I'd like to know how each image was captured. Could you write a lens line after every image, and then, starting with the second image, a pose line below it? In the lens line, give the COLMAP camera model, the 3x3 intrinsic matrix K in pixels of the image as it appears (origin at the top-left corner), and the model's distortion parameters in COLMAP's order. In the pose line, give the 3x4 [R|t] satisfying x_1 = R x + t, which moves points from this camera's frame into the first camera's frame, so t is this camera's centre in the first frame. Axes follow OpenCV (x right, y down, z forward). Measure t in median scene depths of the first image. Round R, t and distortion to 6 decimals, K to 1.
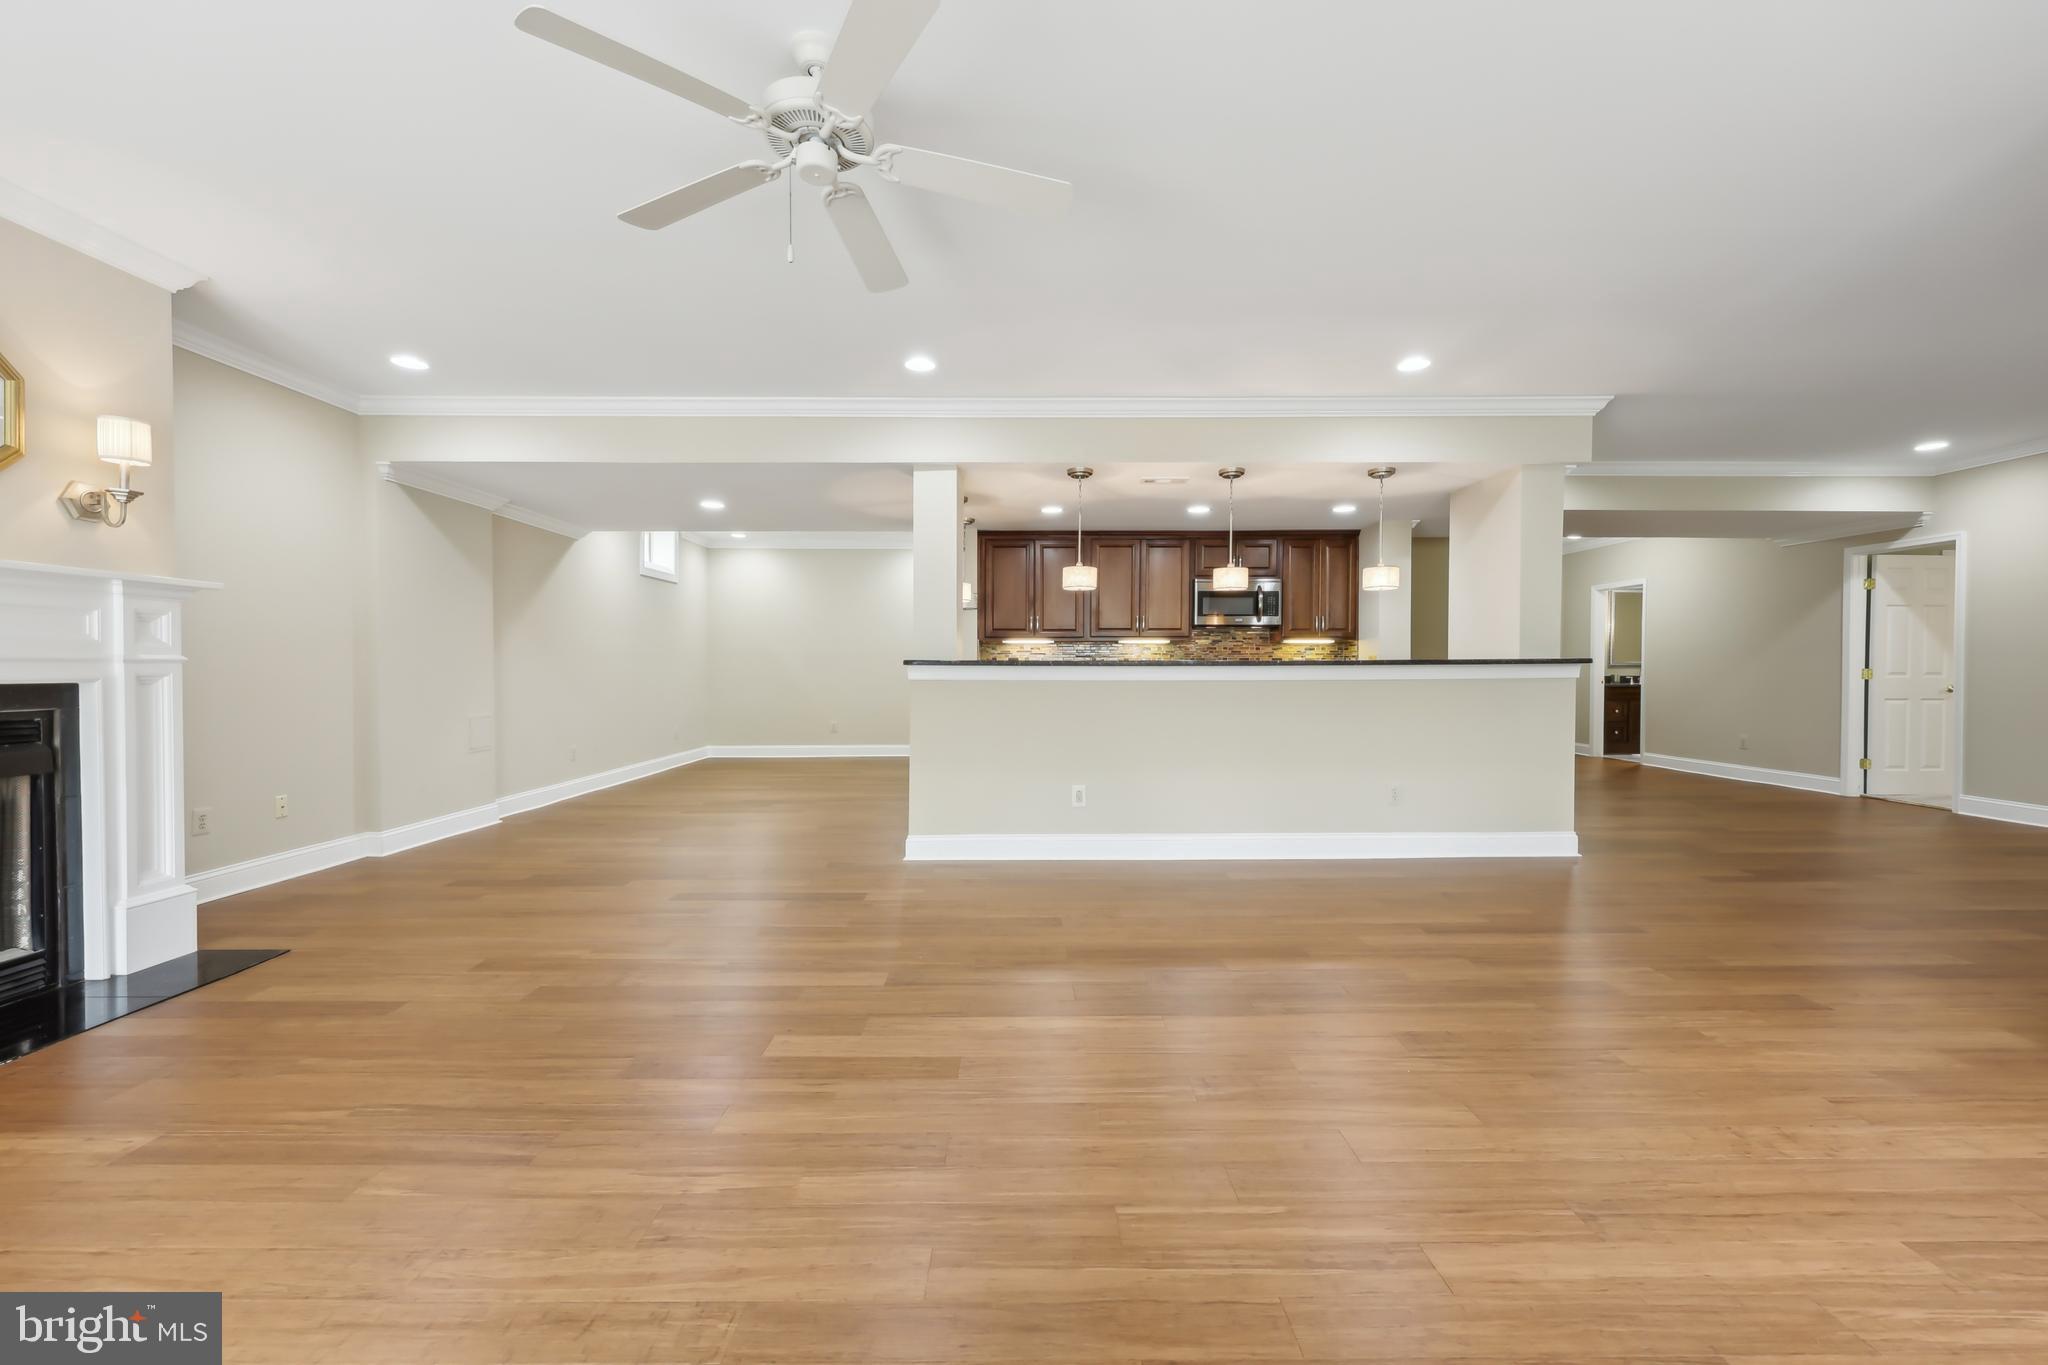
lens RADIAL K [[827.1, 0, 1024.0], [0, 827.1, 682.5], [0, 0, 1]] dist [-0.000610, 0.000175]
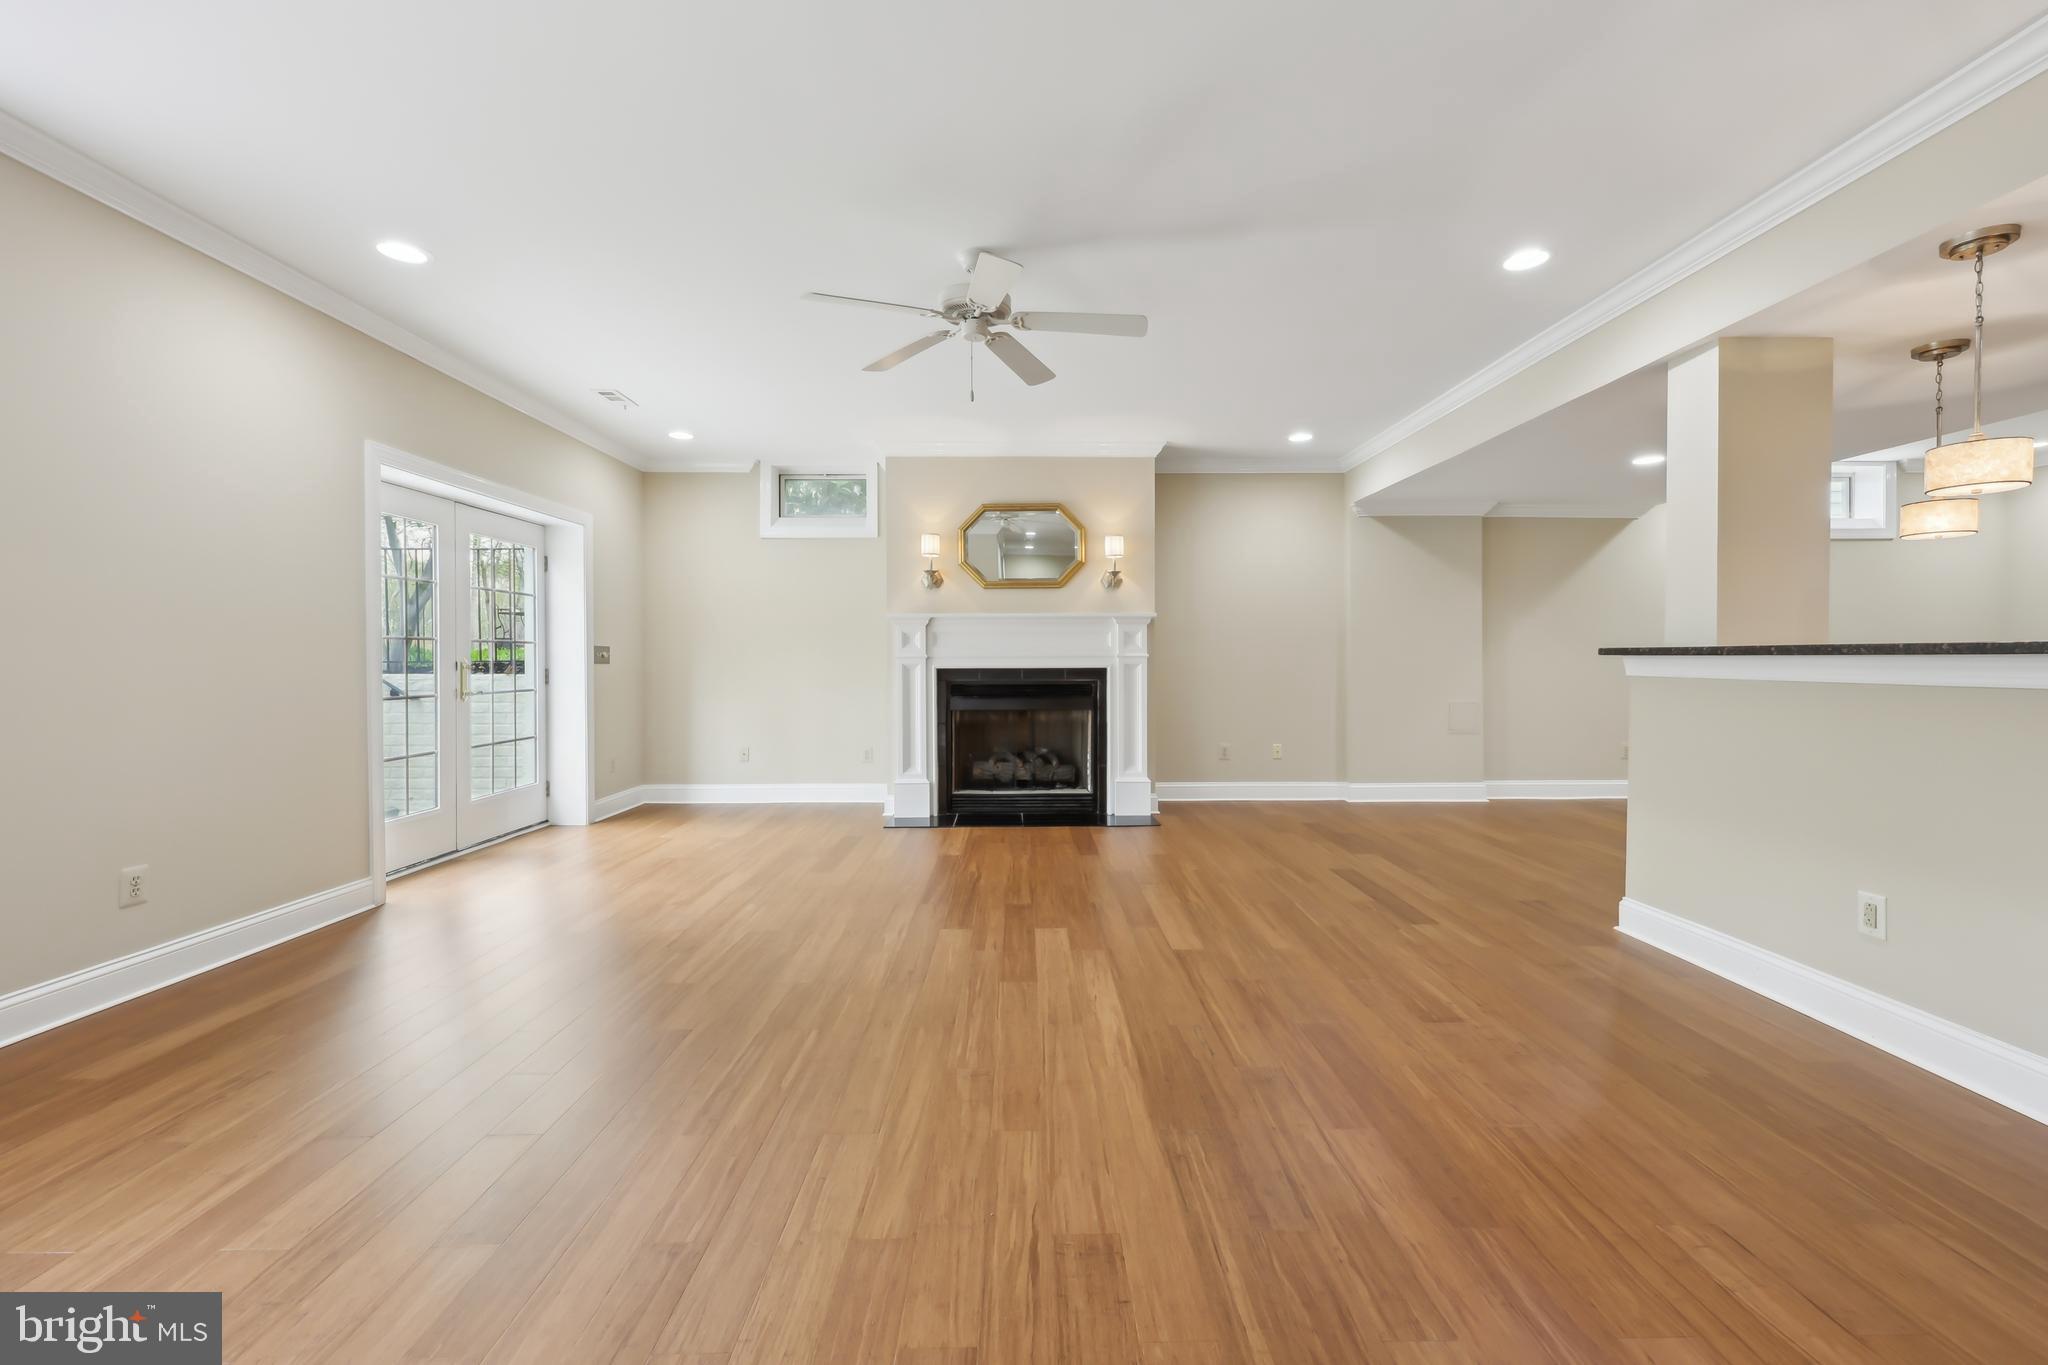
lens RADIAL K [[836.8, 0, 1025.3], [0, 836.8, 663.3], [0, 0, 1]] dist [-0.001351, 0.000357]
pose [[-0.002093, 0.003358, -0.999992, 0.566470], [-0.014500, 0.999889, 0.003388, -0.008878], [0.999893, 0.014507, -0.002044, 0.483217]]
